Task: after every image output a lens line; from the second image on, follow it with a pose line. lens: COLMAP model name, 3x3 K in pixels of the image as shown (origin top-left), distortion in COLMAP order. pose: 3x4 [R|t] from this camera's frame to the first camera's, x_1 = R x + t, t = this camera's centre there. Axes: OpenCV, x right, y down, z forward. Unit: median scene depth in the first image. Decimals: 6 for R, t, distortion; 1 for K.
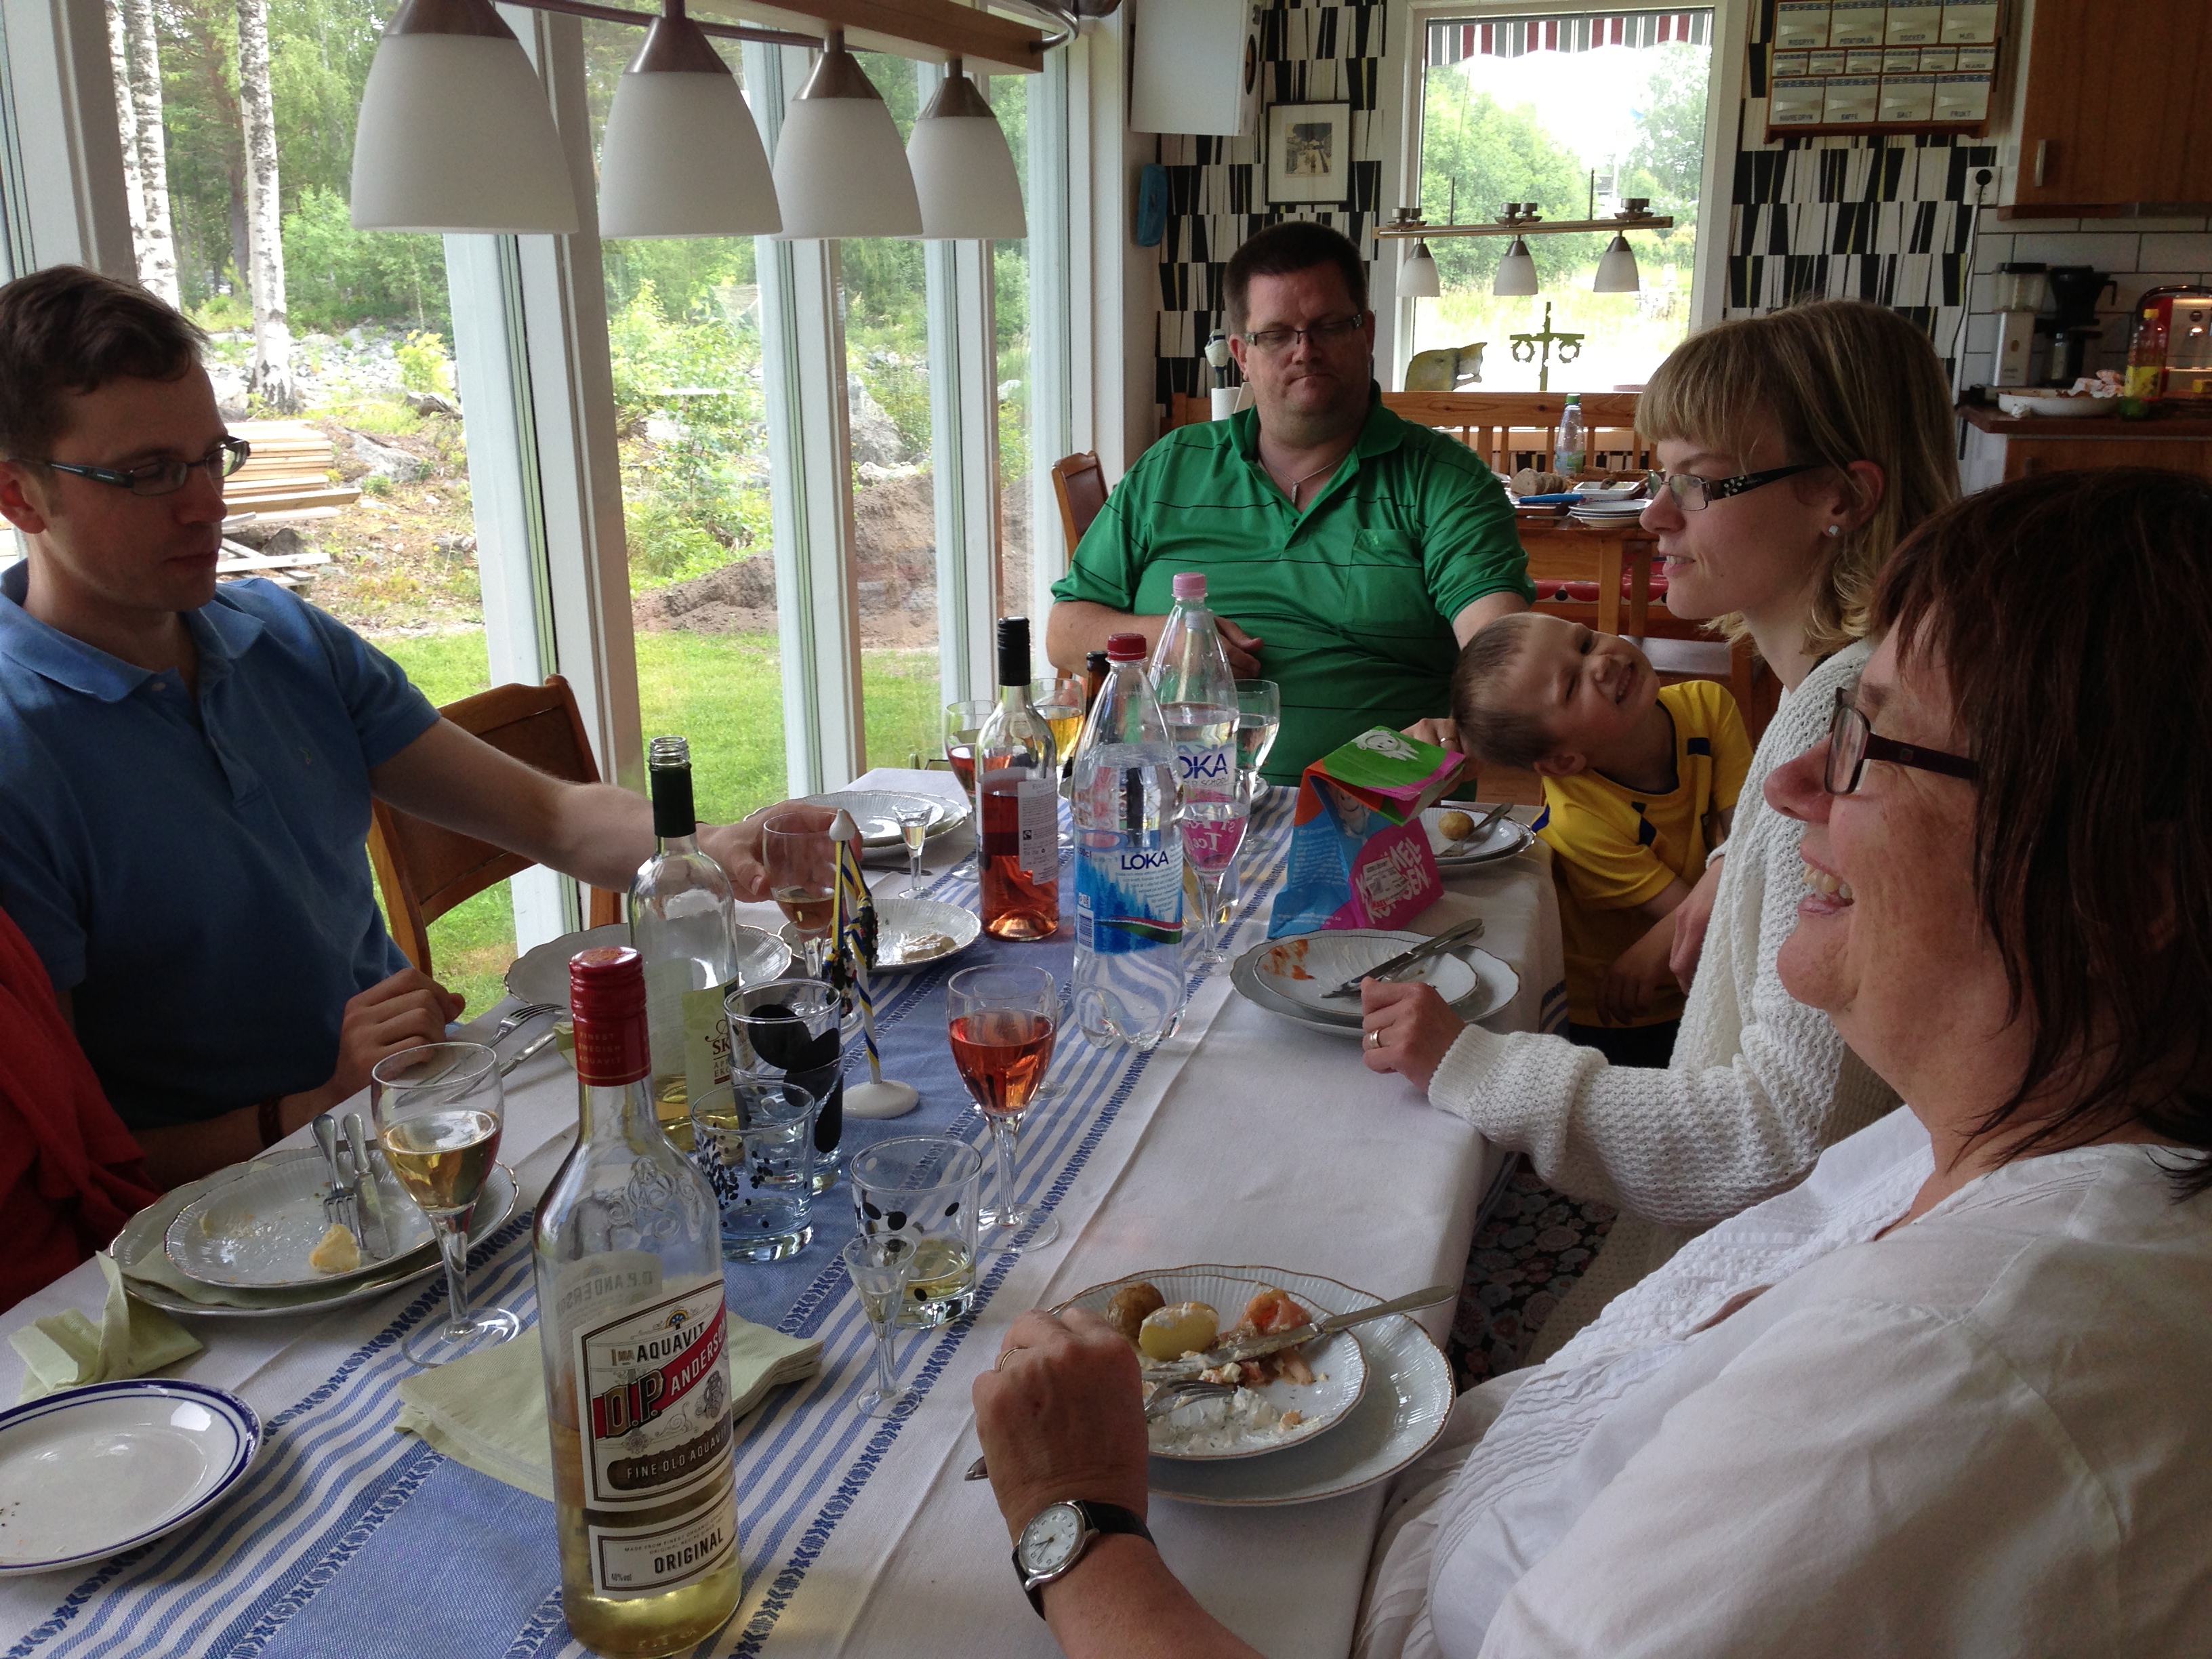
lens RADIAL K [[2075.9, 0, 1100.4], [0, 2075.9, 815.5], [0, 0, 1]] dist [0.151627, -0.279335]
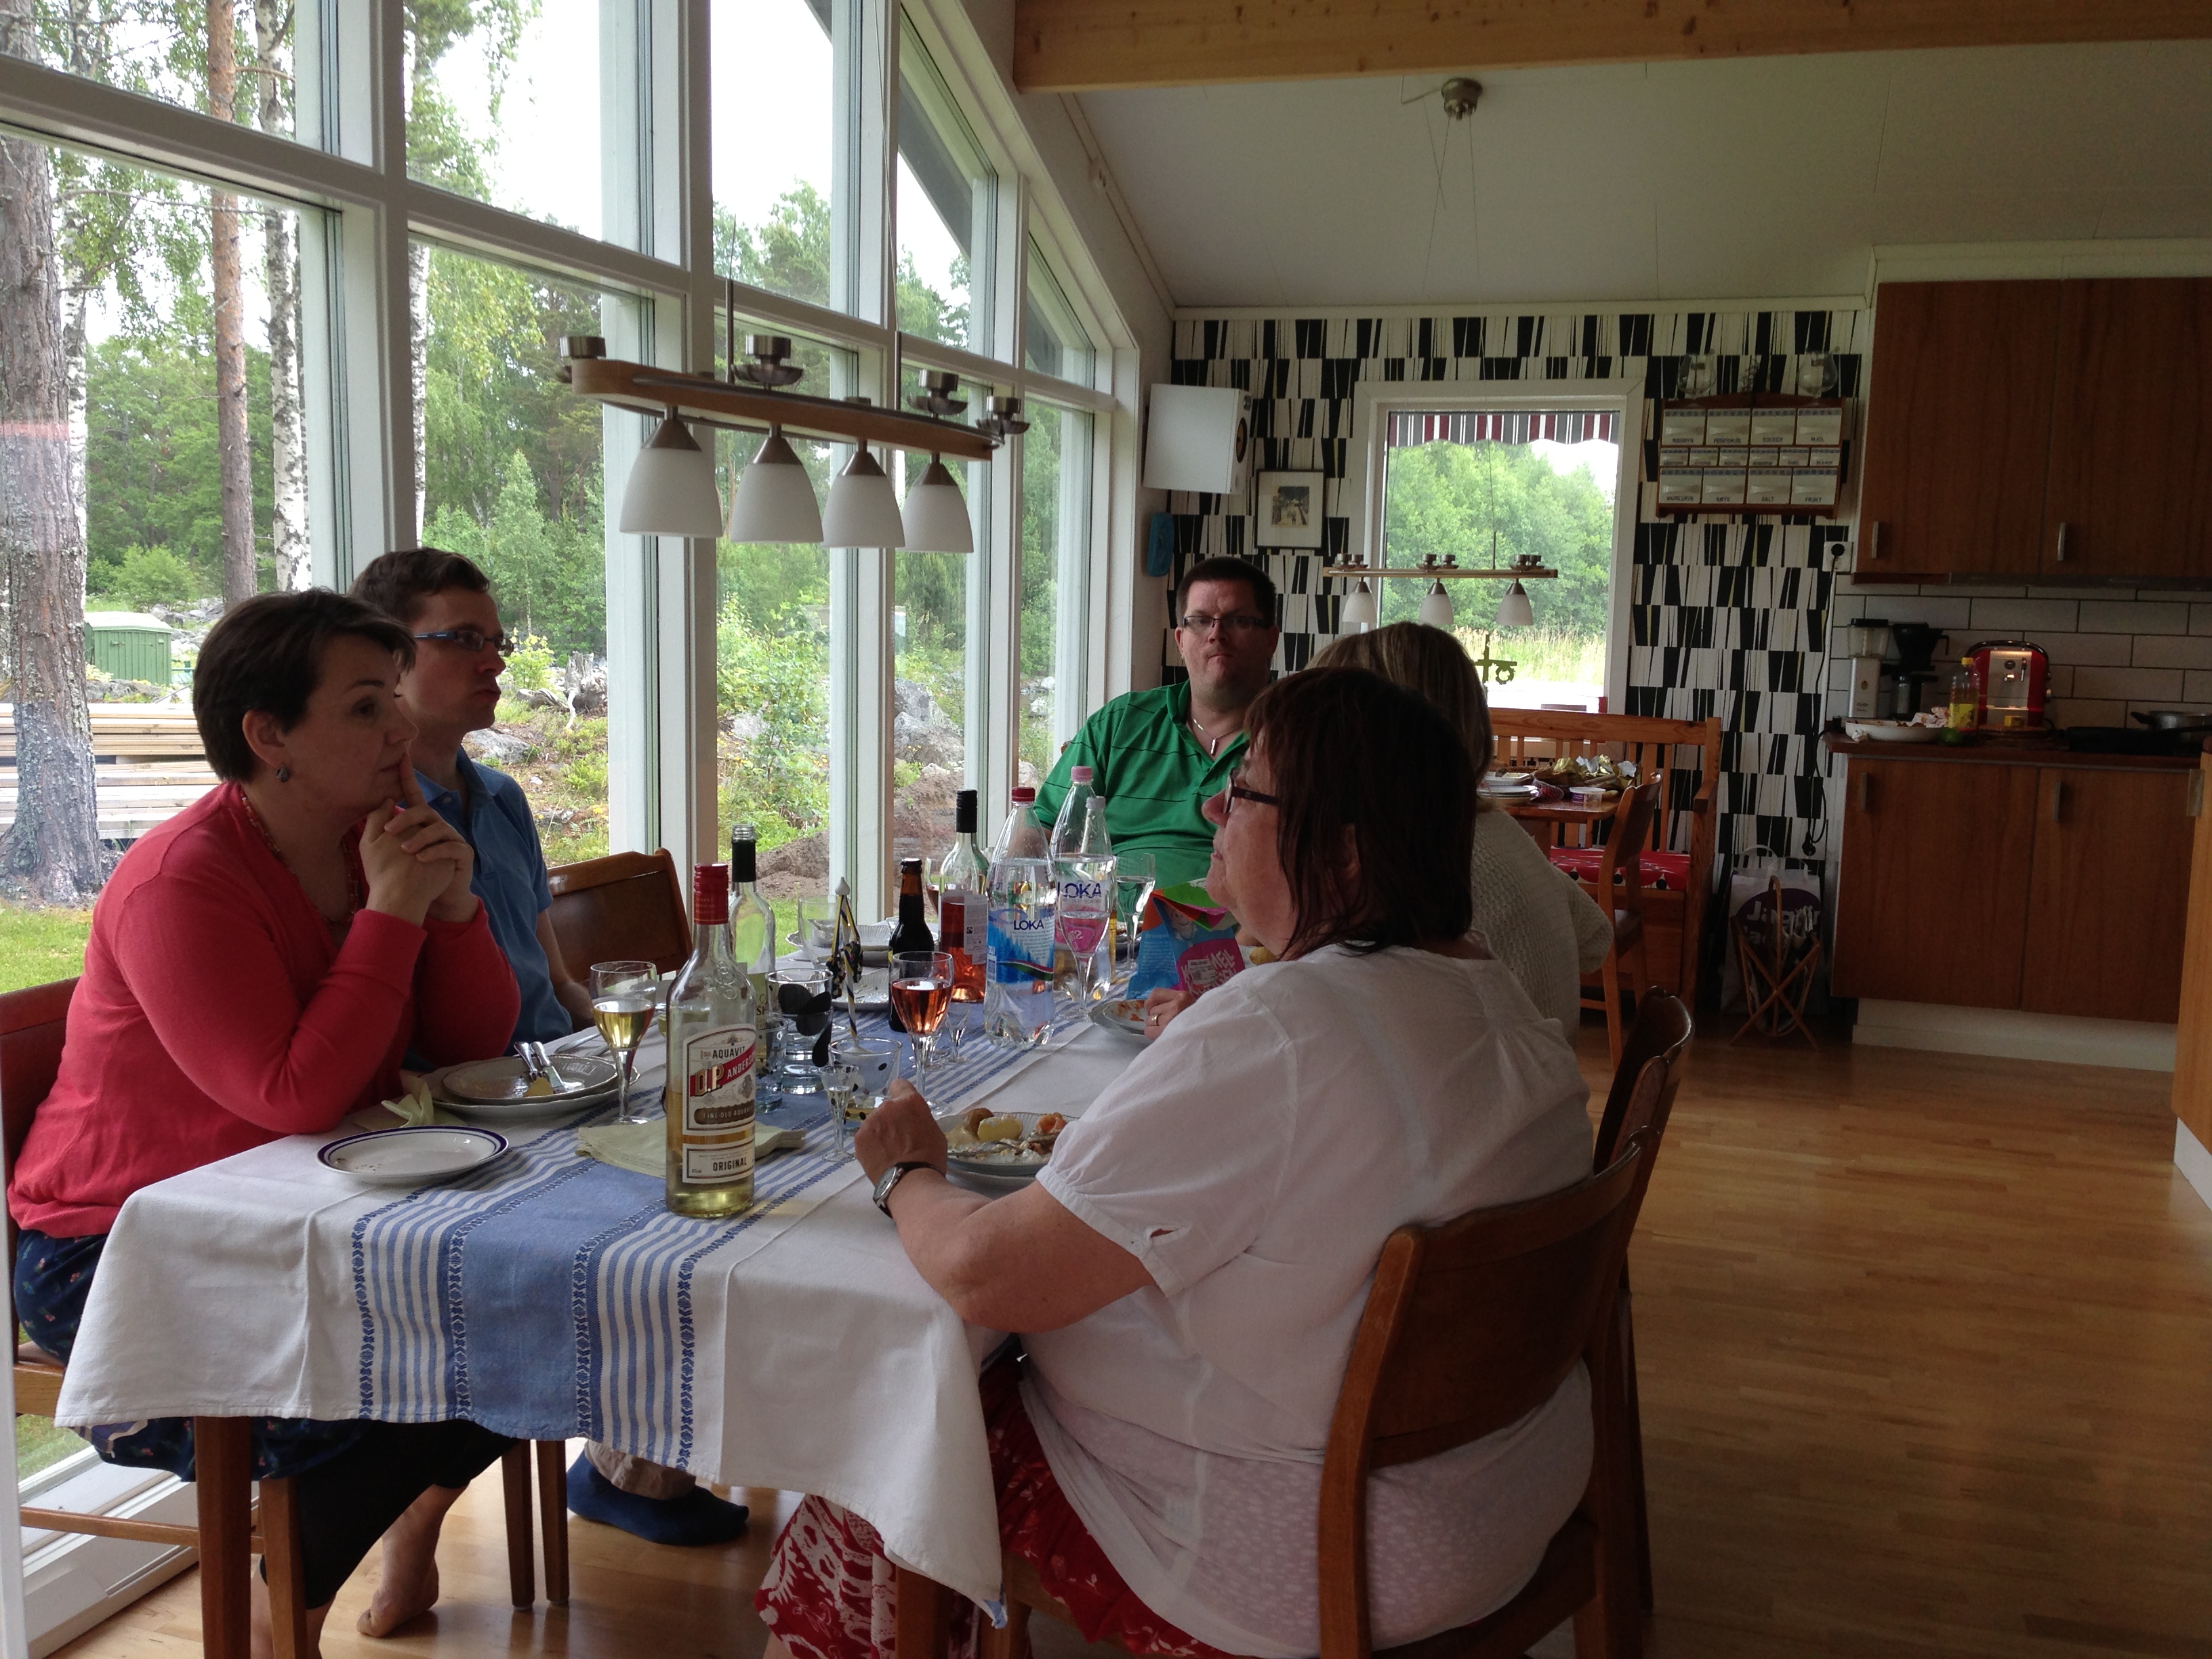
lens RADIAL K [[2003.6, 0, 1100.6], [0, 2003.6, 760.7], [0, 0, 1]] dist [0.069596, 0.016788]
pose [[0.998837, 0.039695, -0.027373, 0.028691], [-0.043873, 0.983691, -0.174433, 0.041441], [0.020003, 0.175431, 0.984288, -0.139656]]
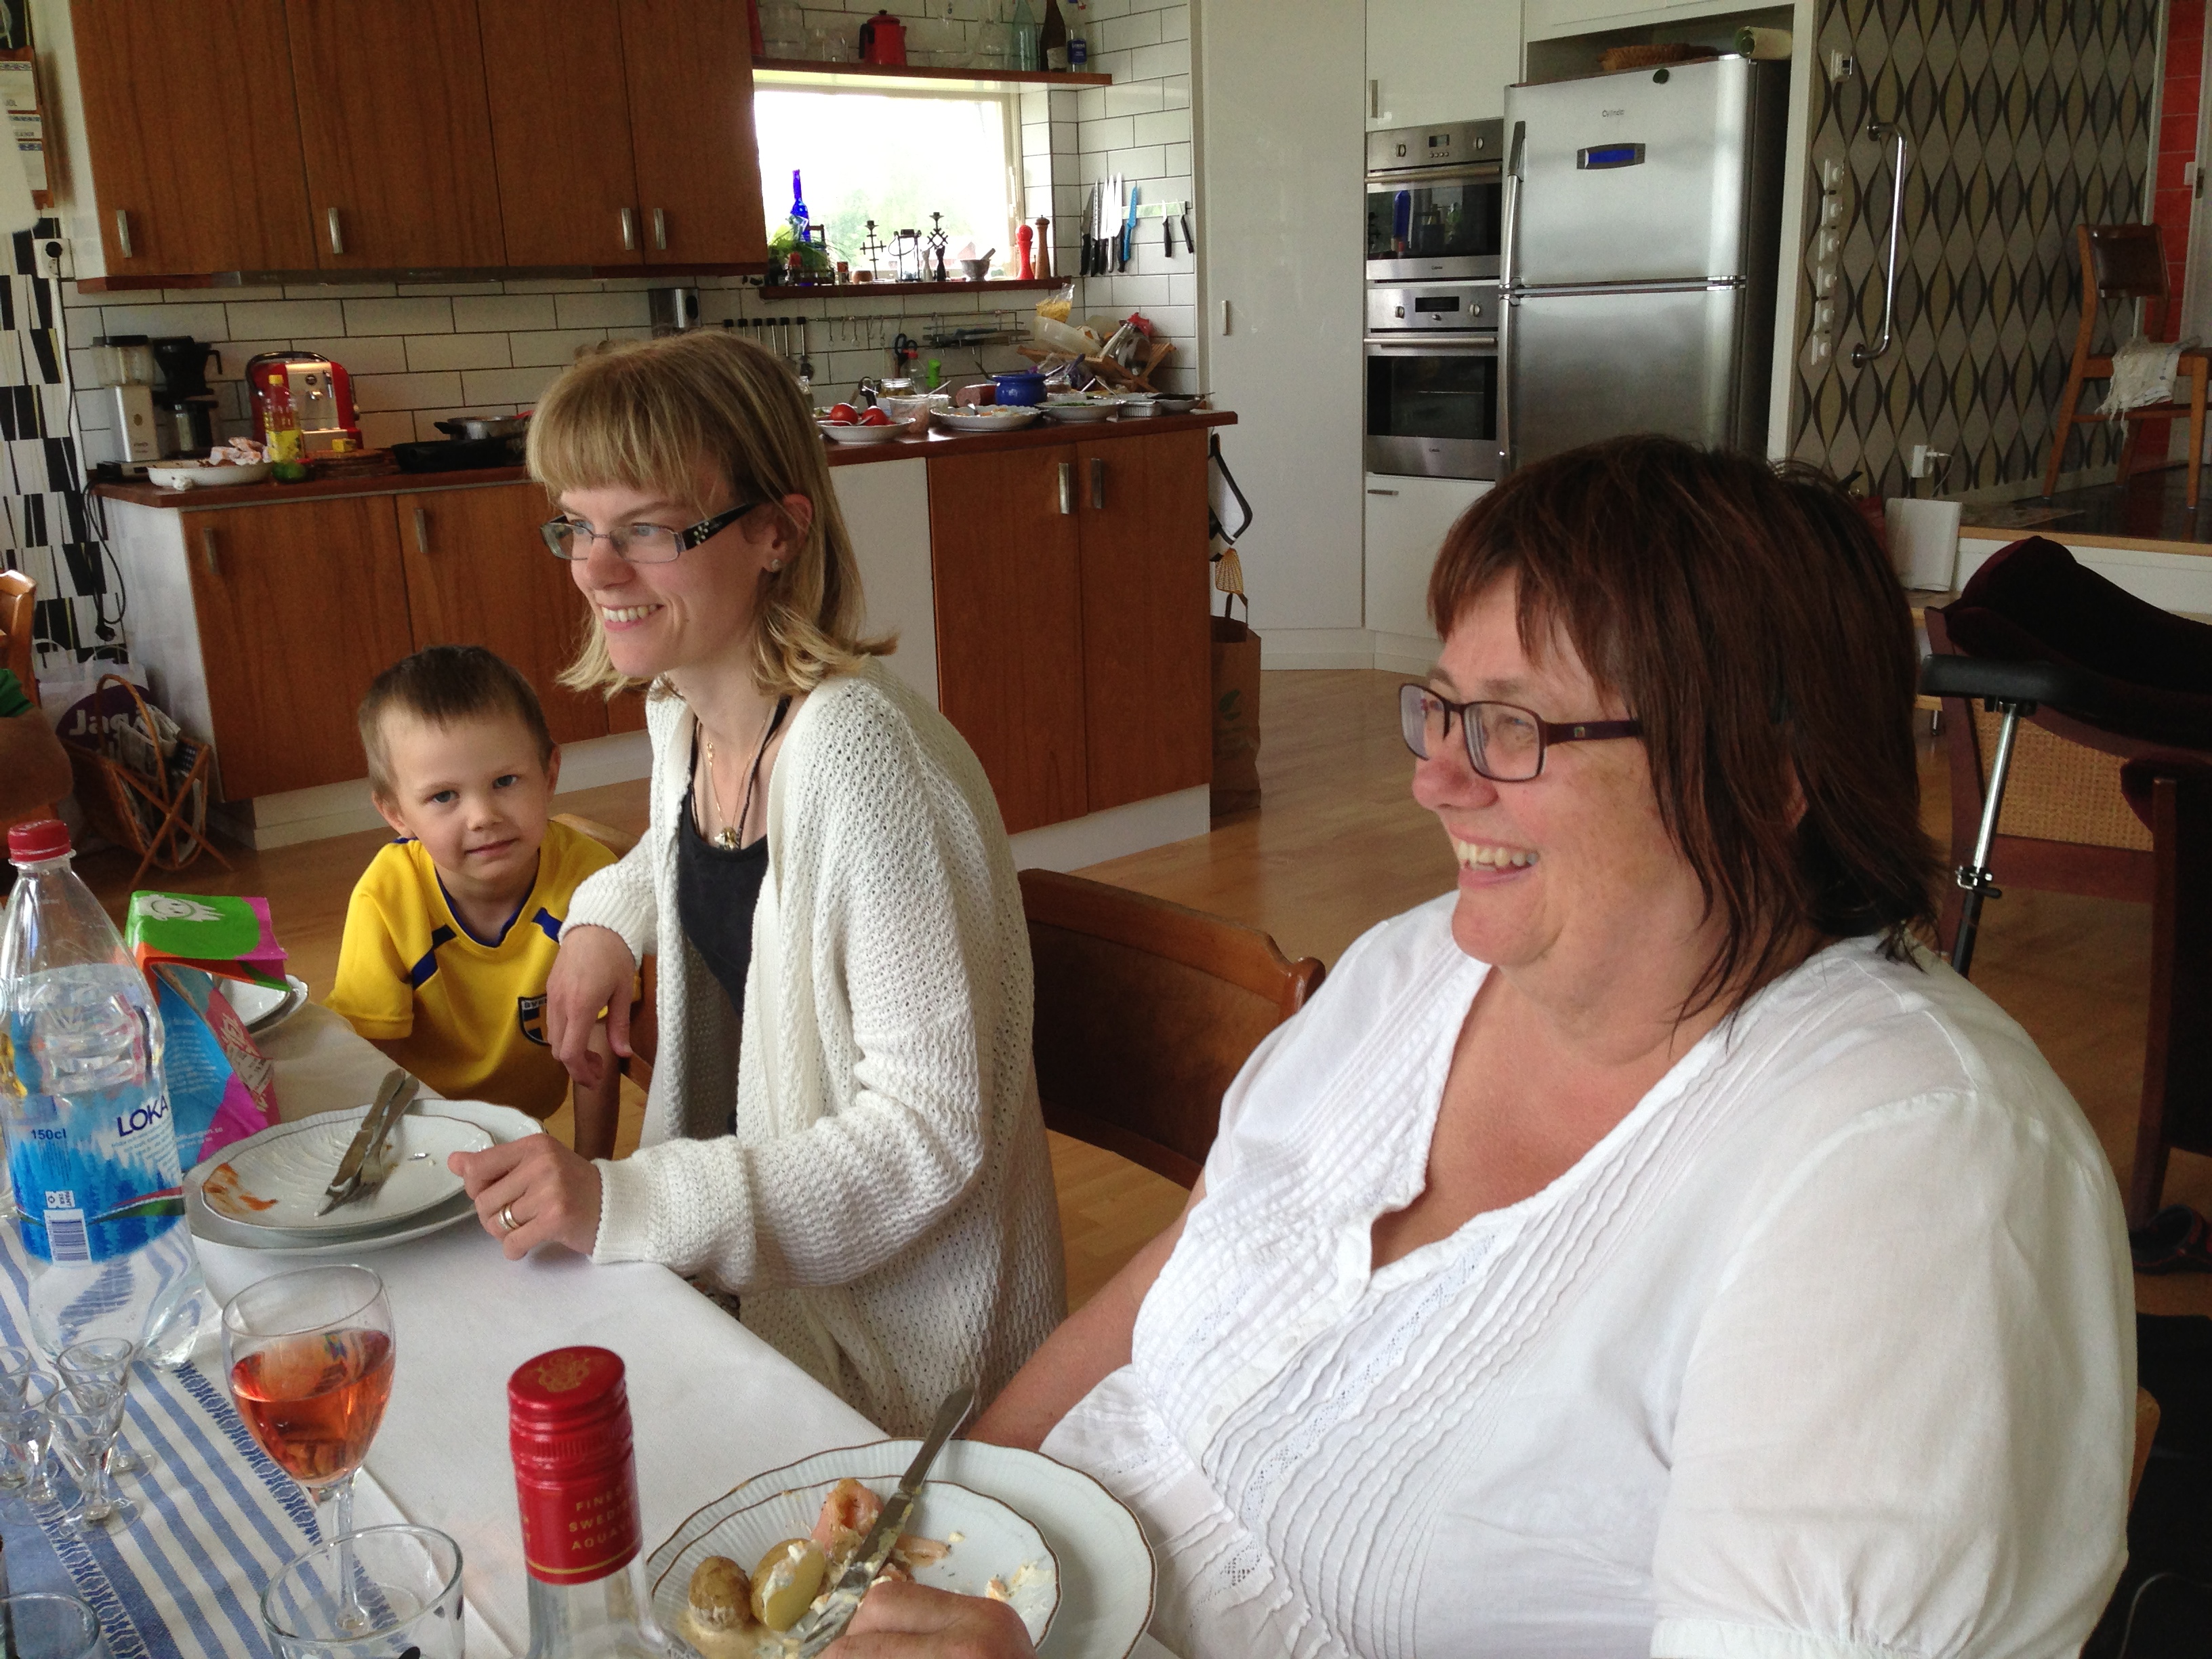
lens RADIAL K [[2046.2, 0, 1113.0], [0, 2046.2, 825.8], [0, 0, 1]] dist [0.193515, -0.315929]
pose [[0.611358, -0.216326, 0.761213, -0.072907], [0.239114, 0.967447, 0.082894, -0.013298], [-0.754365, 0.131339, 0.643183, 0.059187]]
